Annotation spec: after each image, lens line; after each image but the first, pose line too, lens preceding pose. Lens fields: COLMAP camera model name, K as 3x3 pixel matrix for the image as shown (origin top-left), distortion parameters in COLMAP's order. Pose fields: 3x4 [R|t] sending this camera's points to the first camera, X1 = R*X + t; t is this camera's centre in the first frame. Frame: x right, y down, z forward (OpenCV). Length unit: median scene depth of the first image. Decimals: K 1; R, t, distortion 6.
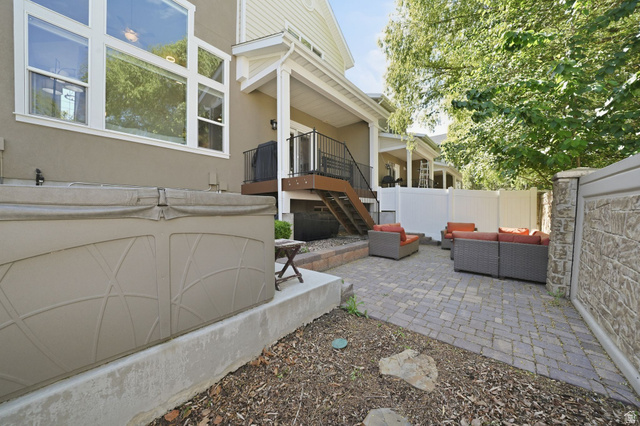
lens RADIAL K [[223.1, 0, 320.0], [0, 223.1, 213.0], [0, 0, 1]] dist [-0.000585, -0.000020]
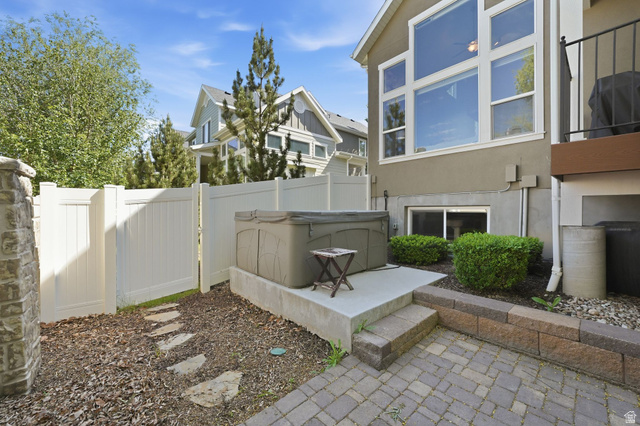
lens RADIAL K [[242.9, 0, 320.0], [0, 242.9, 213.0], [0, 0, 1]] dist [-0.009408, 0.000098]
pose [[-0.129393, 0.011292, -0.991529, 0.970038], [-0.006392, 0.999905, 0.012221, -0.061083], [0.991573, 0.007920, -0.129308, 1.105729]]
